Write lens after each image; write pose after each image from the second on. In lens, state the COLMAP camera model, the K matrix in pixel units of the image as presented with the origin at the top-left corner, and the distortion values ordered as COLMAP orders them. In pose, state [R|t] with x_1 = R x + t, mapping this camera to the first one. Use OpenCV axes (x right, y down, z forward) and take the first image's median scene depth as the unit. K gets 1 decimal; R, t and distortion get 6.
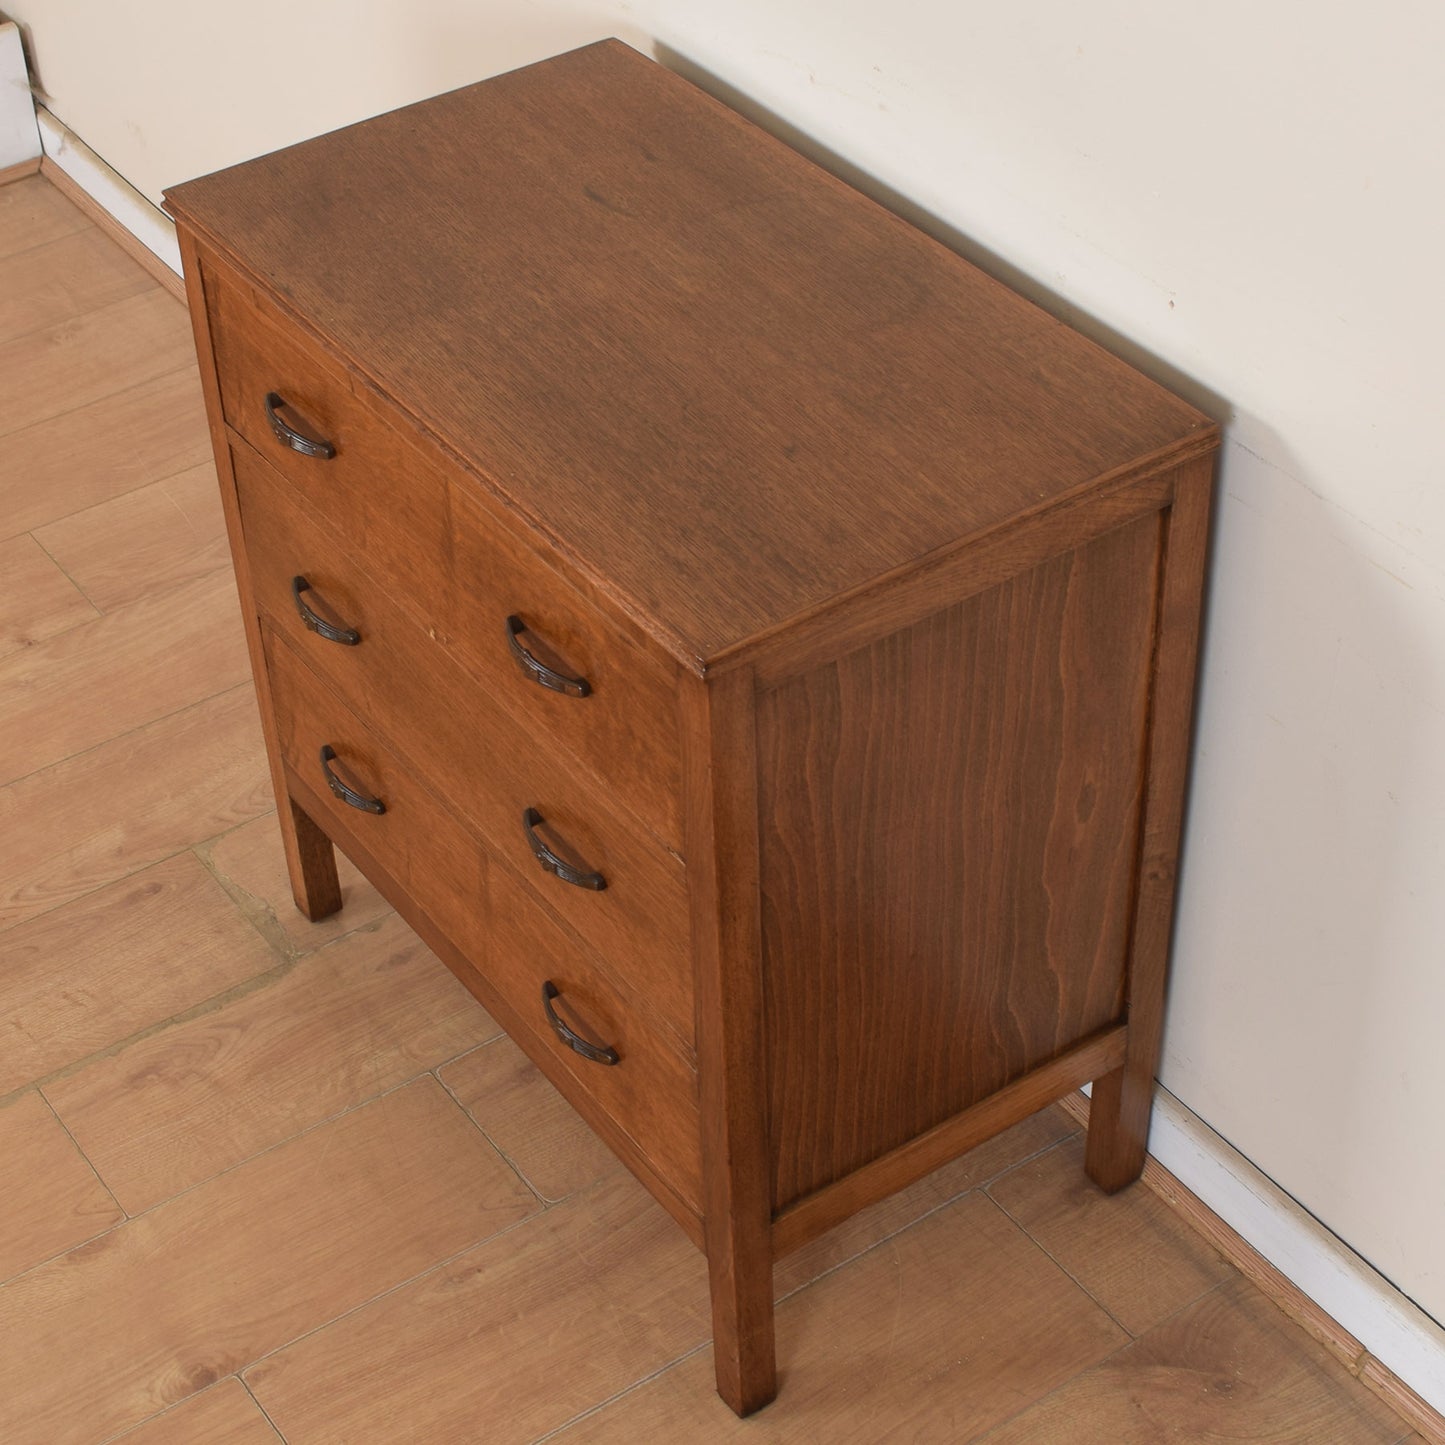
lens RADIAL K [[2777.0, 0, 693.9], [0, 2777.0, 730.5], [0, 0, 1]] dist [-0.087210, 0.000000]
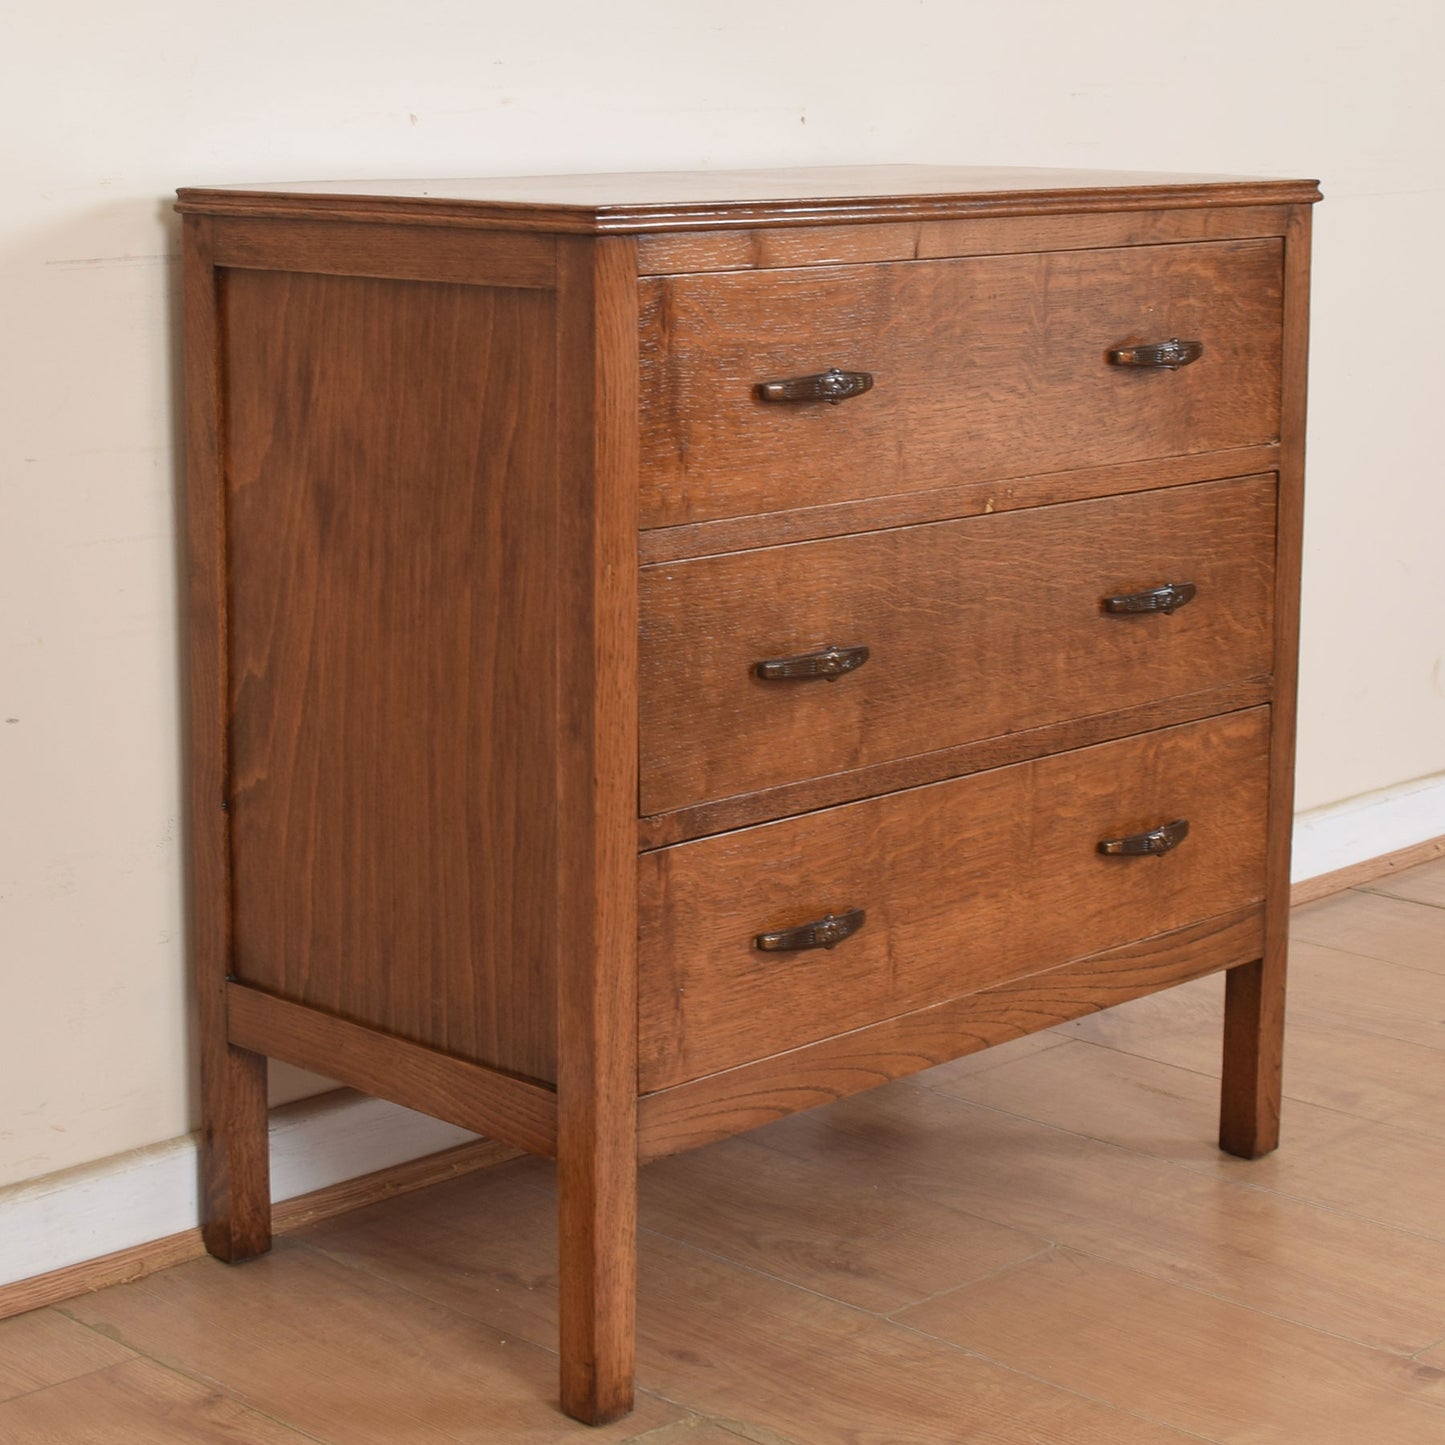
lens RADIAL K [[3173.1, 0, 707.1], [0, 3173.1, 628.1], [0, 0, 1]] dist [-0.087957, 0.000000]
pose [[-0.177295, -0.135533, 0.974781, -1.048224], [0.633086, 0.742632, 0.218402, -0.277721], [-0.753504, 0.655842, -0.045861, 1.084094]]
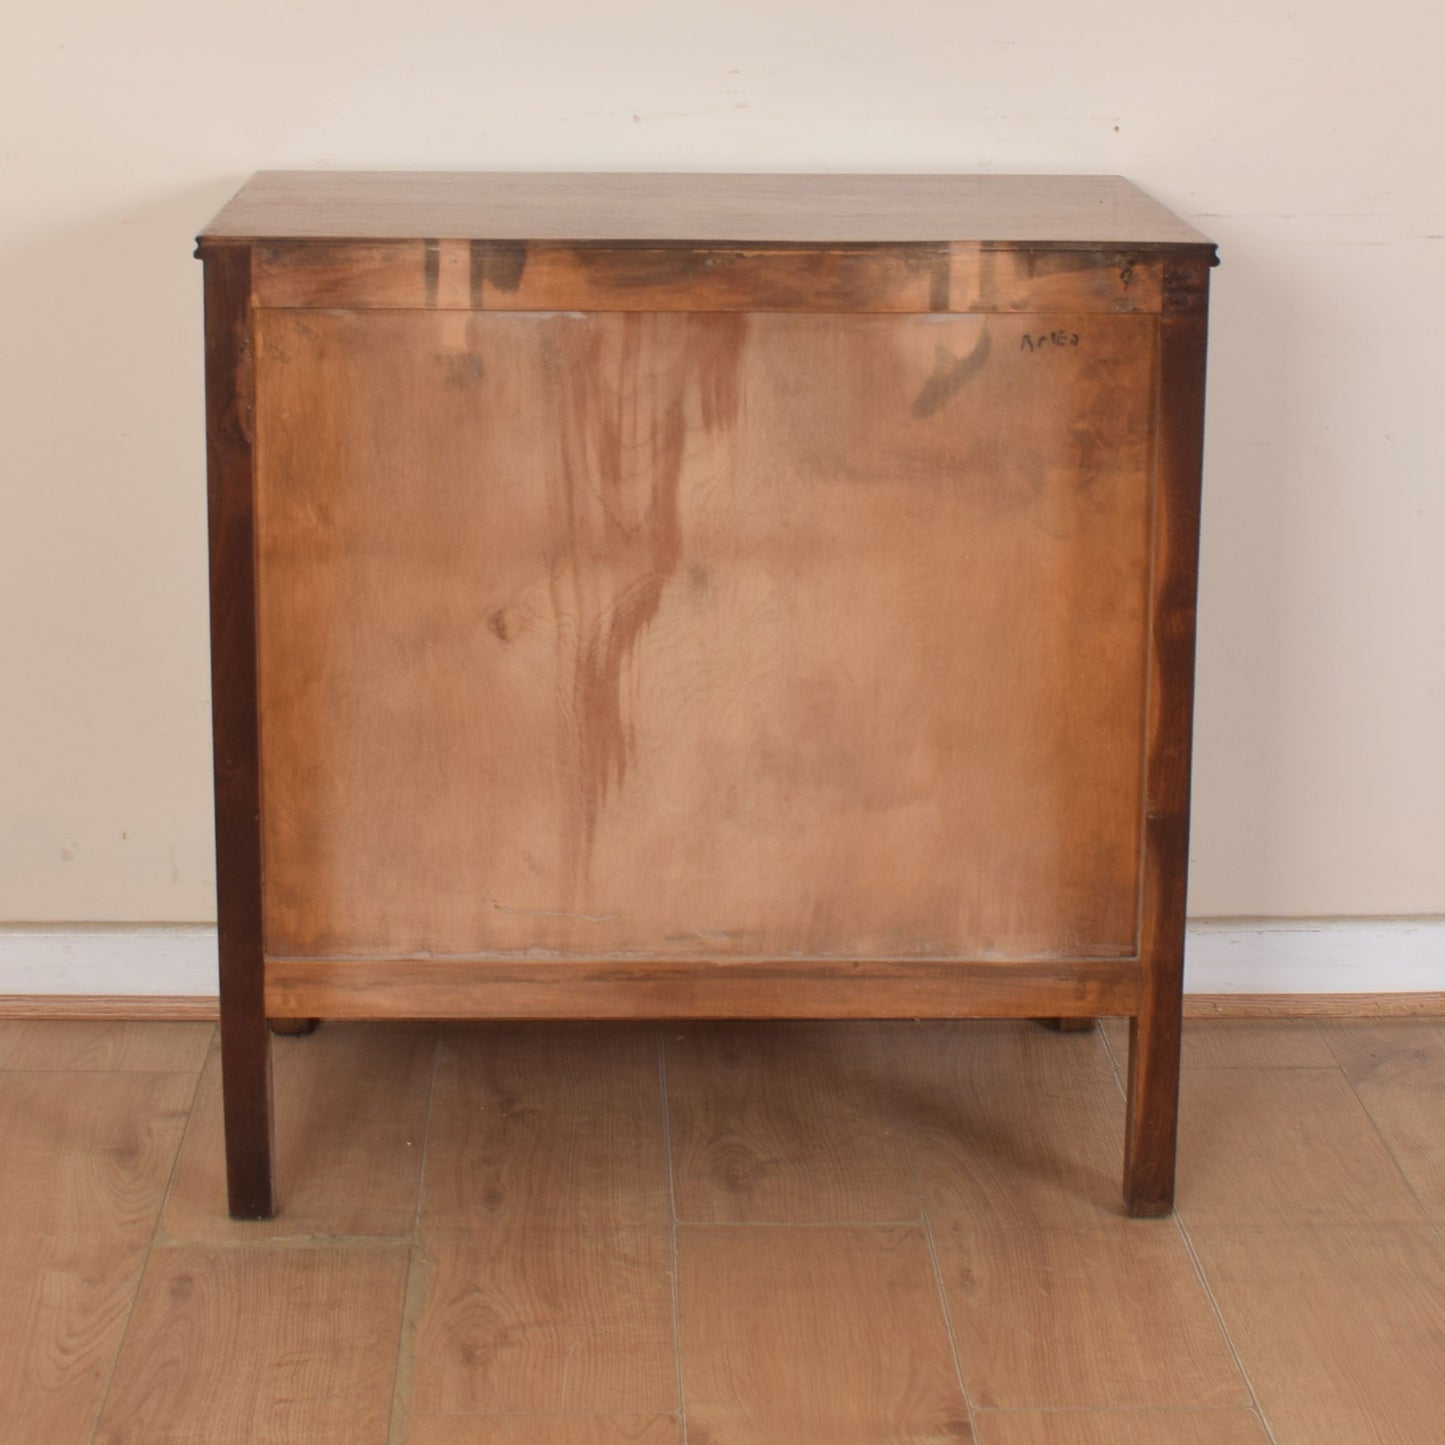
lens RADIAL K [[3187.7, 0, 645.0], [0, 3187.7, 466.5], [0, 0, 1]] dist [-0.089028, 0.000000]
pose [[0.548421, -0.130204, 0.826003, -1.016461], [0.511634, 0.833572, -0.208300, 0.145231], [-0.661412, 0.536847, 0.523765, 0.406267]]
